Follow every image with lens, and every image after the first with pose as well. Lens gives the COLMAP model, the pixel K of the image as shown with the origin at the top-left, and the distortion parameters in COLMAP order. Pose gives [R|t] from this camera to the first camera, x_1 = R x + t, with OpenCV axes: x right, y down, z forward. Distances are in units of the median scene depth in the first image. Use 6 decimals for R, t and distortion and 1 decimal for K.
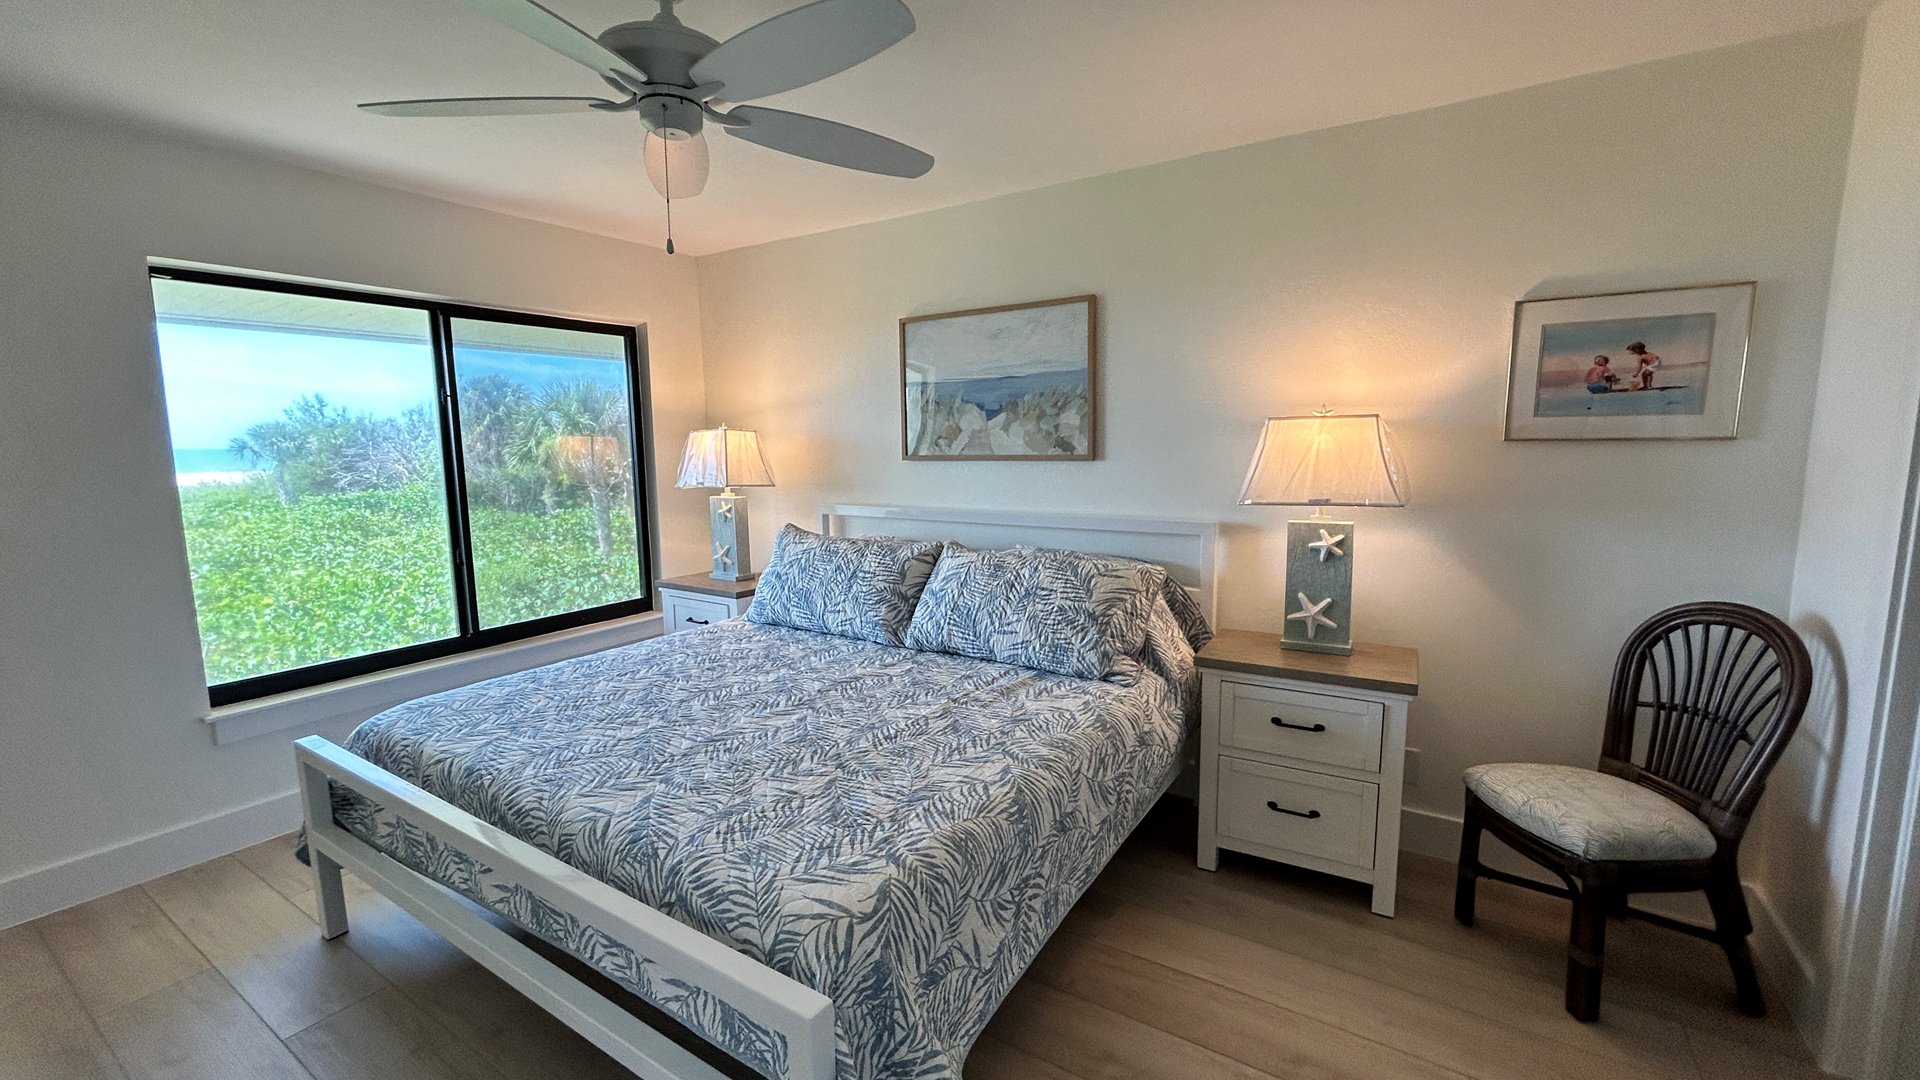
lens RADIAL K [[780.6, 0, 951.9], [0, 780.6, 546.0], [0, 0, 1]] dist [-0.002647, 0.000223]
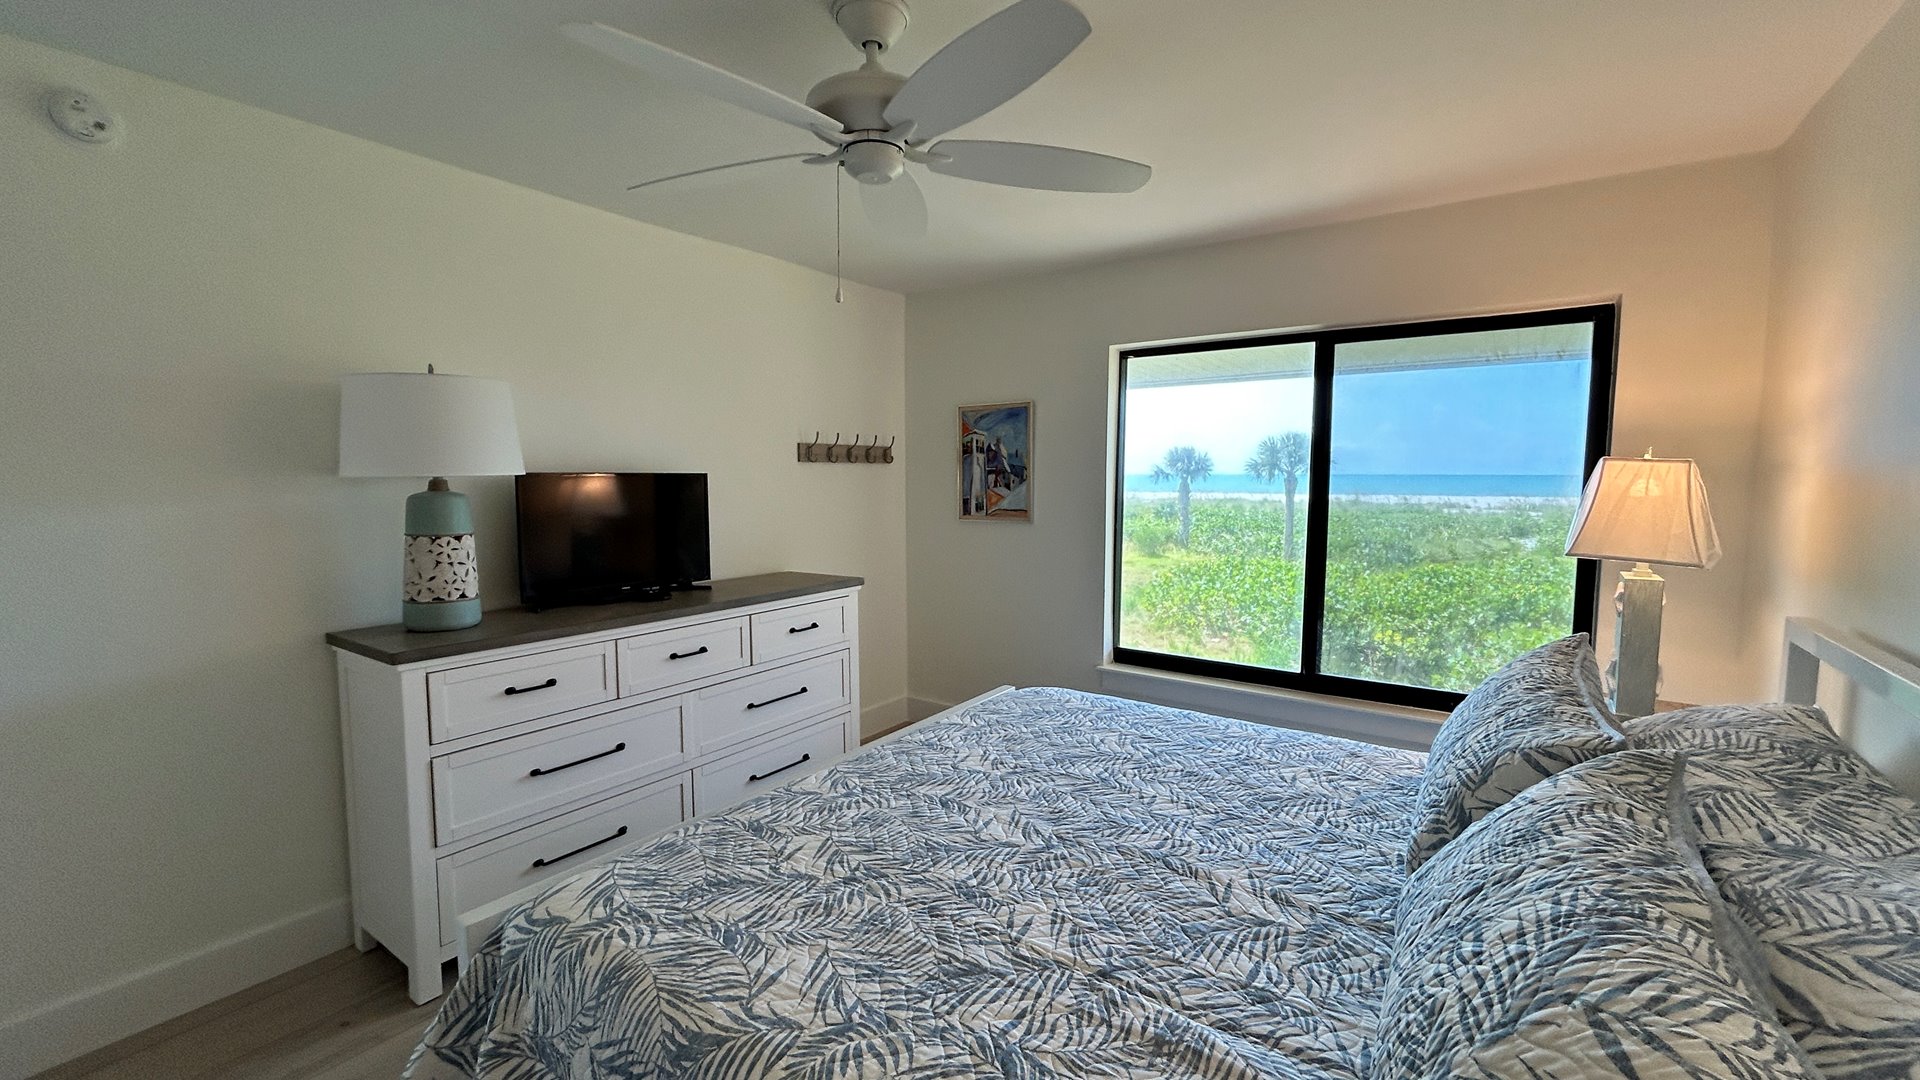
lens RADIAL K [[780.6, 0, 949.1], [0, 780.6, 527.9], [0, 0, 1]] dist [-0.002647, 0.000223]
pose [[-0.040856, 0.084520, -0.995584, 0.455806], [-0.138493, 0.986319, 0.089417, -0.119826], [0.989520, 0.141534, -0.028591, 0.778289]]
